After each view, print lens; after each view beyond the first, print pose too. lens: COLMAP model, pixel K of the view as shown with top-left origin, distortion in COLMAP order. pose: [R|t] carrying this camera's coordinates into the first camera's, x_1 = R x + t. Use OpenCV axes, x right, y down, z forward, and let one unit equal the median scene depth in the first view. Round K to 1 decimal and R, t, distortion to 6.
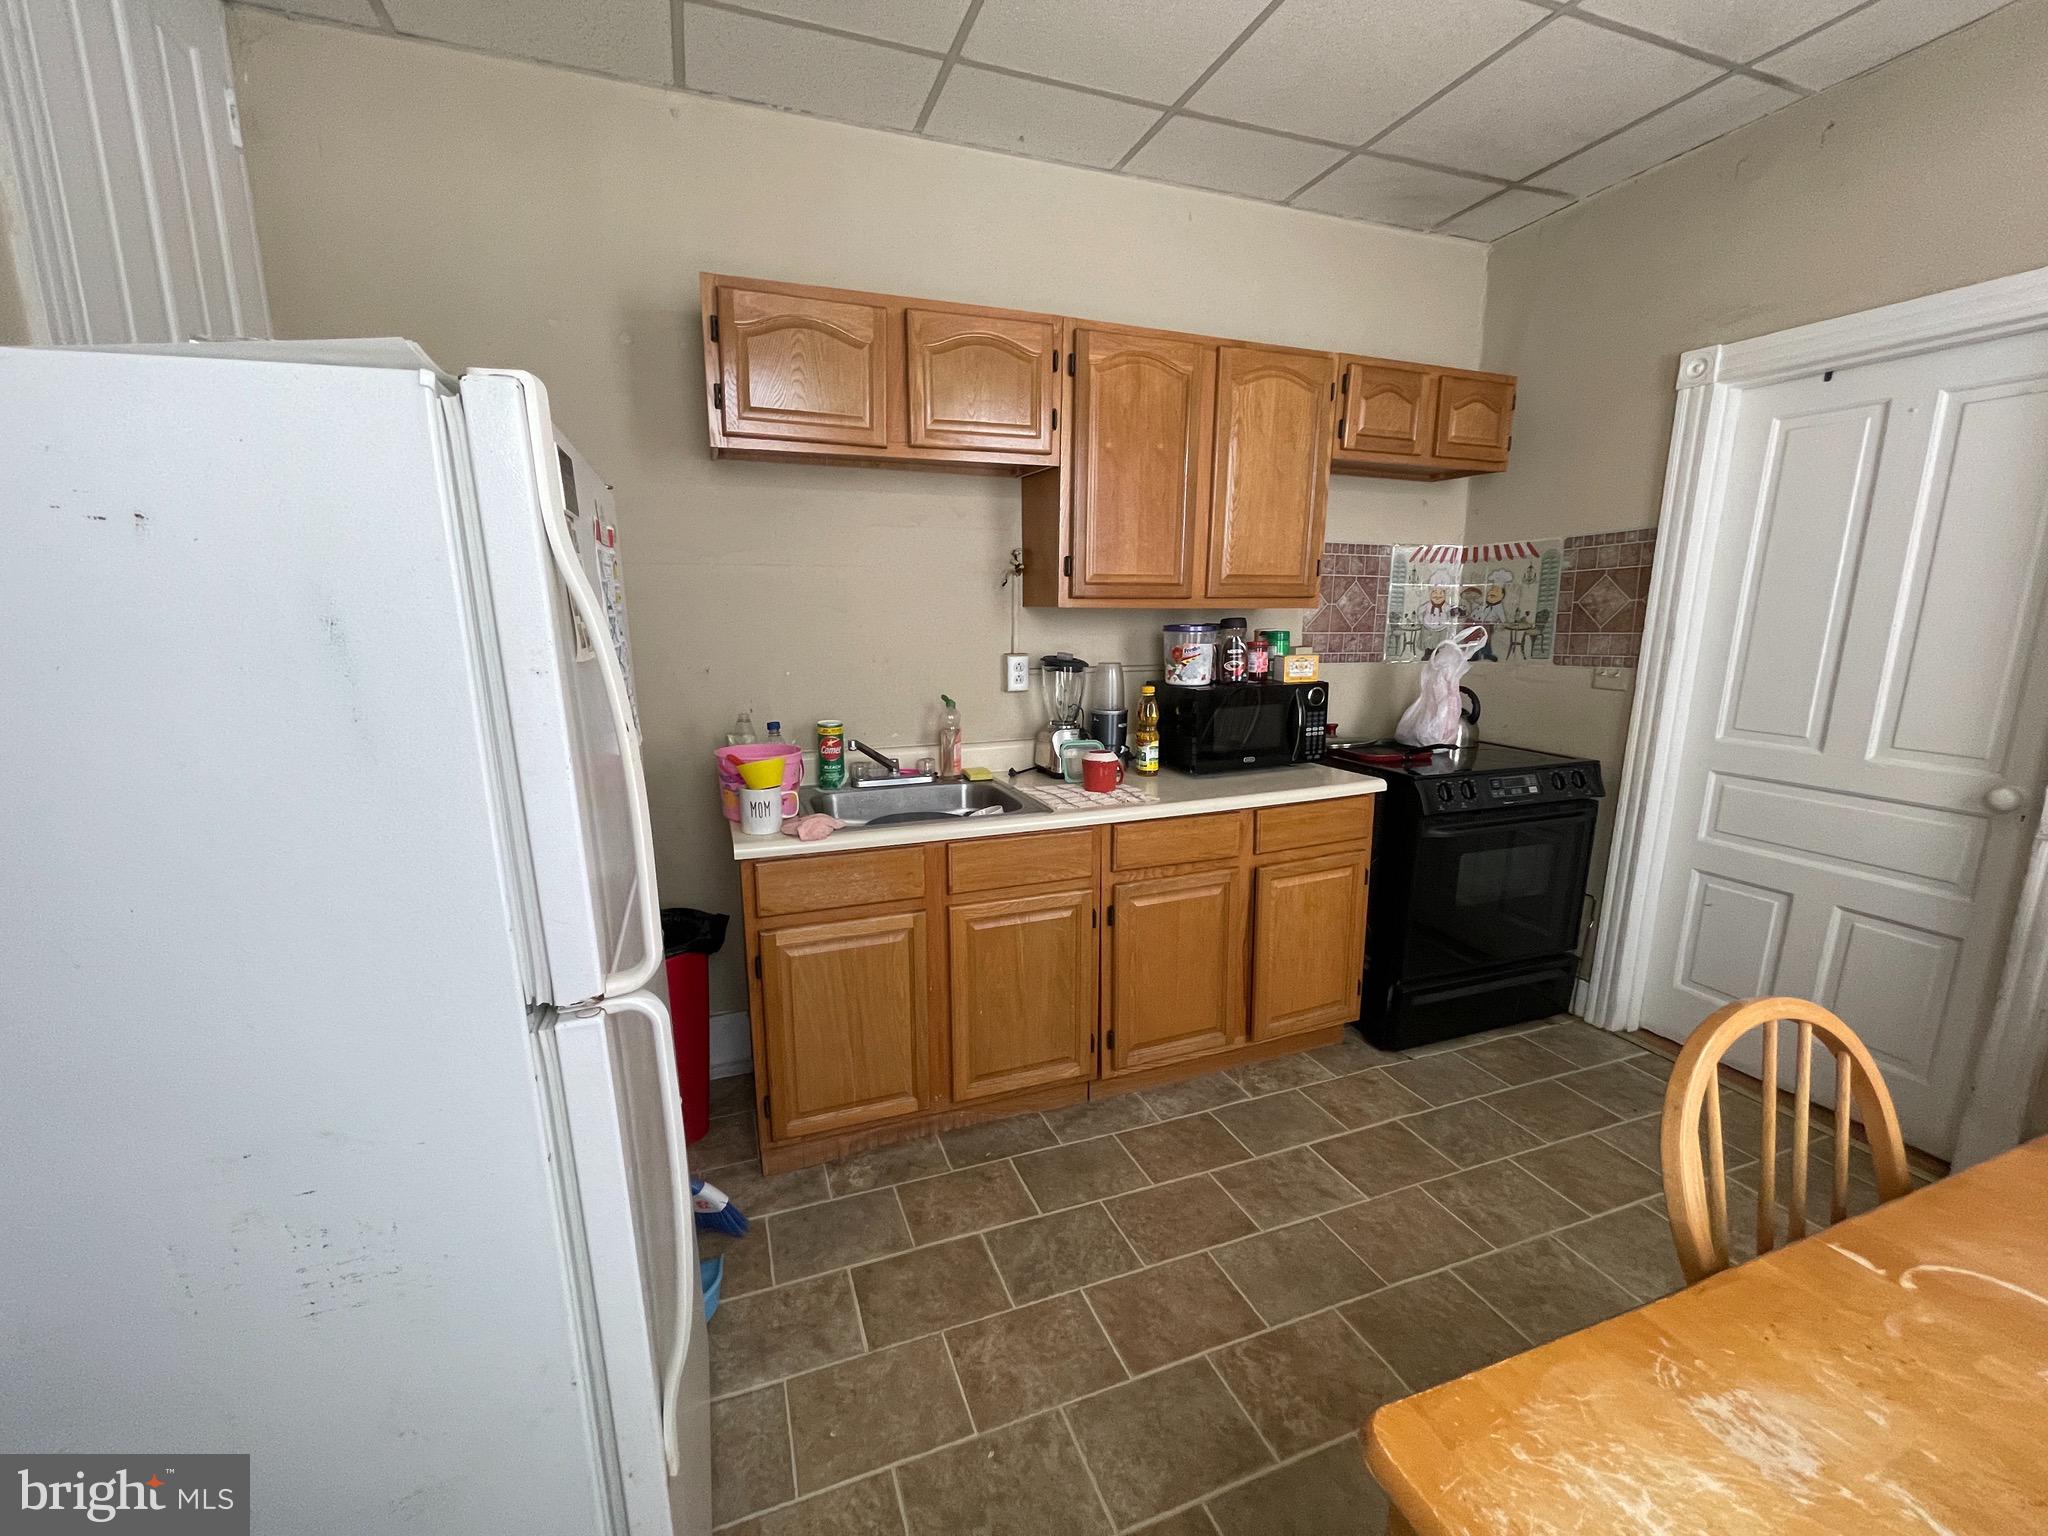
lens RADIAL K [[828.9, 0, 1011.8], [0, 828.9, 773.6], [0, 0, 1]] dist [-0.003582, 0.000293]
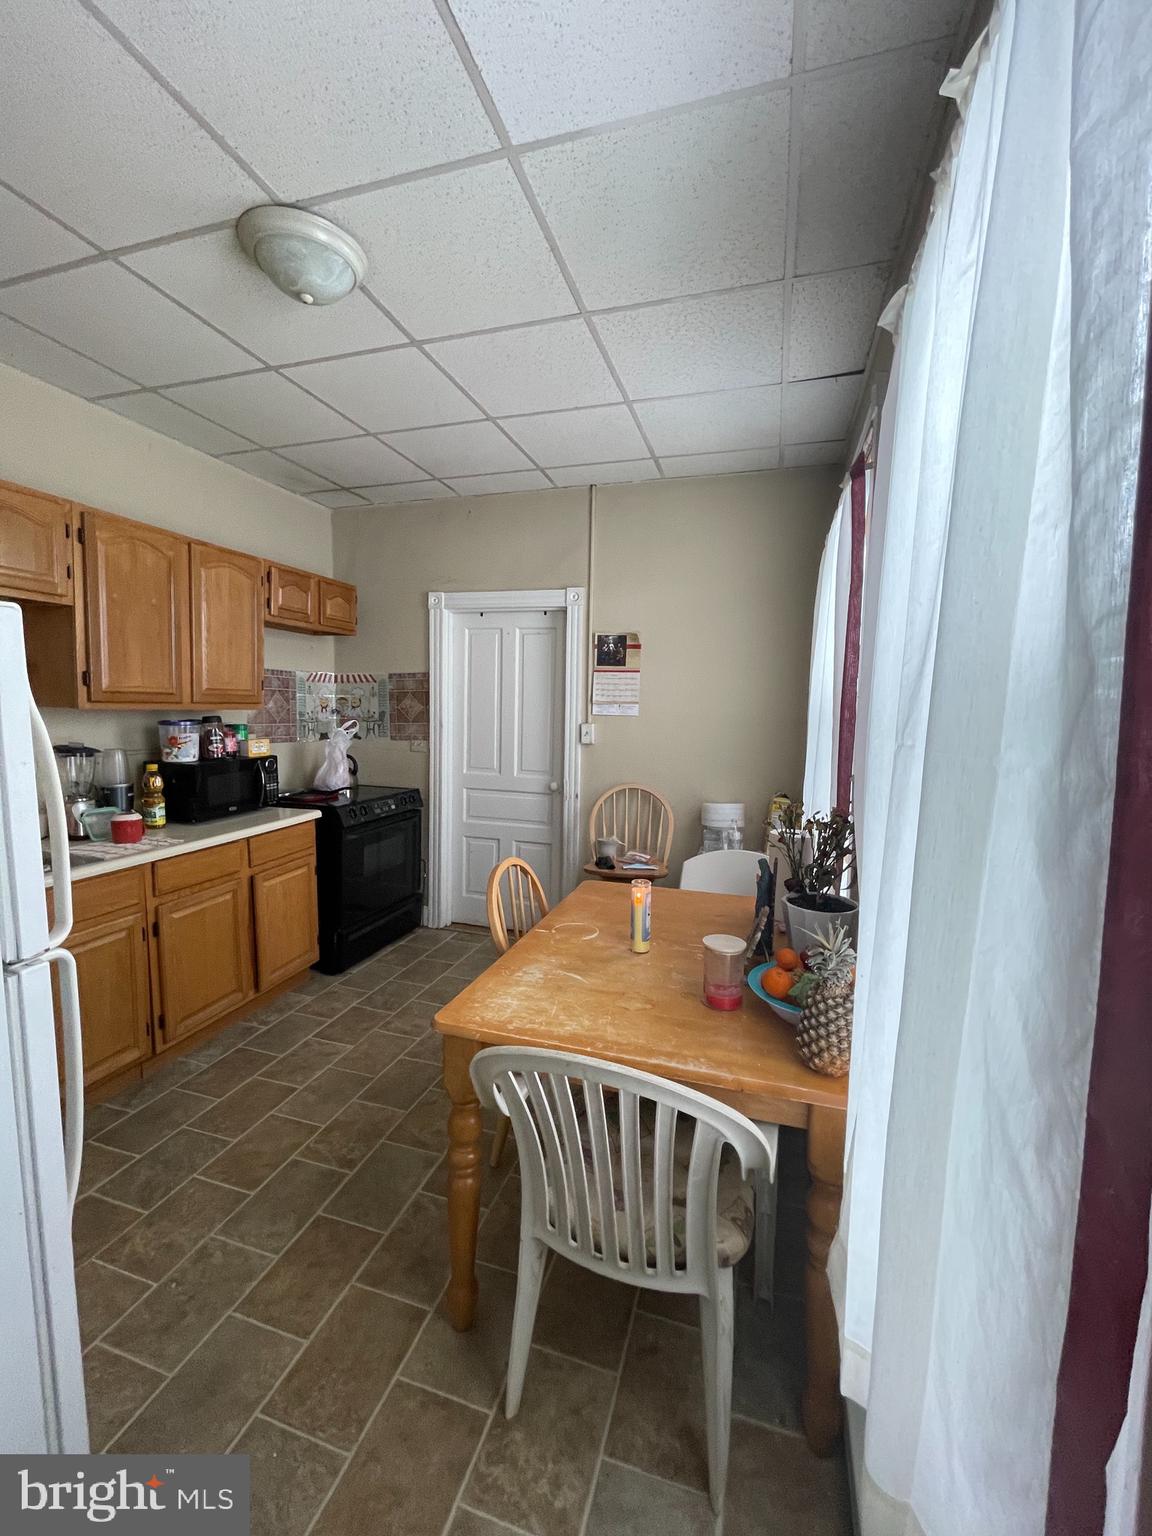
lens RADIAL K [[621.7, 0, 579.5], [0, 621.7, 763.9], [0, 0, 1]] dist [-0.003582, 0.000293]
pose [[0.602463, -0.060043, 0.795885, -0.238094], [0.135598, 0.990370, -0.027929, 0.021005], [-0.786544, 0.124746, 0.604803, -0.200934]]
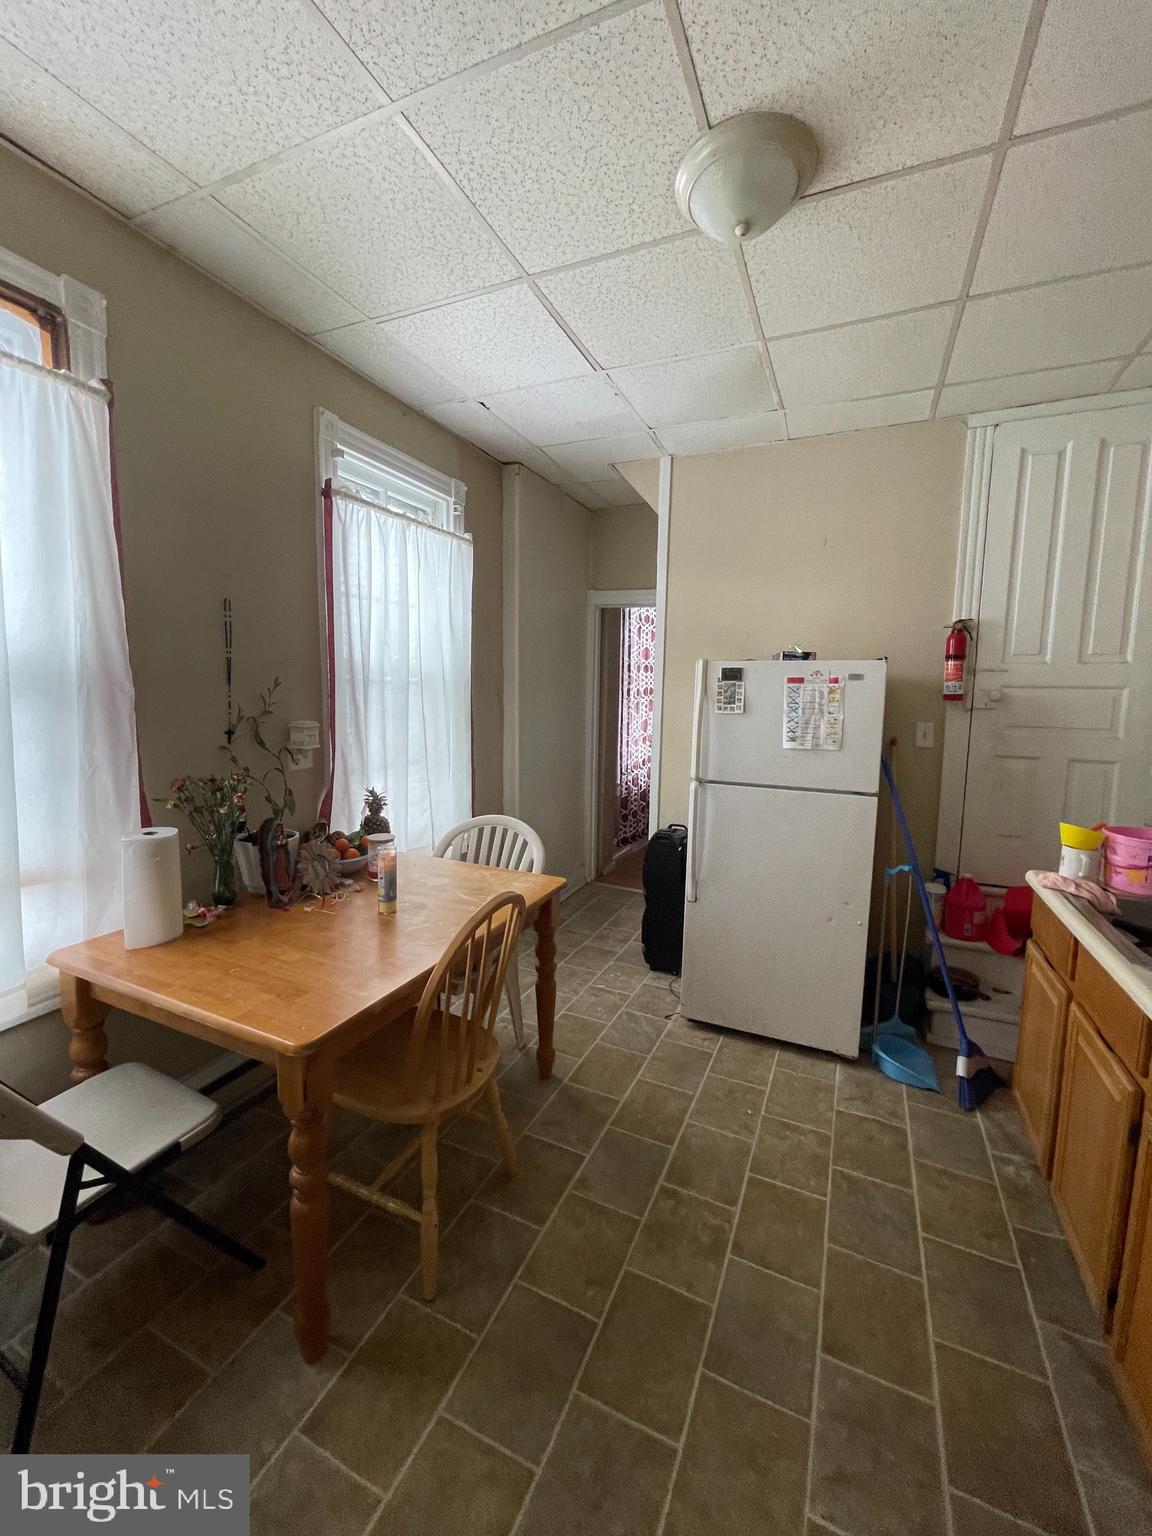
lens RADIAL K [[621.7, 0, 576.0], [0, 621.7, 764.1], [0, 0, 1]] dist [-0.003582, 0.000293]
pose [[-0.701308, 0.073971, -0.709010, 0.753584], [-0.159277, 0.953197, 0.256994, -0.188158], [0.694836, 0.293161, -0.656703, 0.843220]]
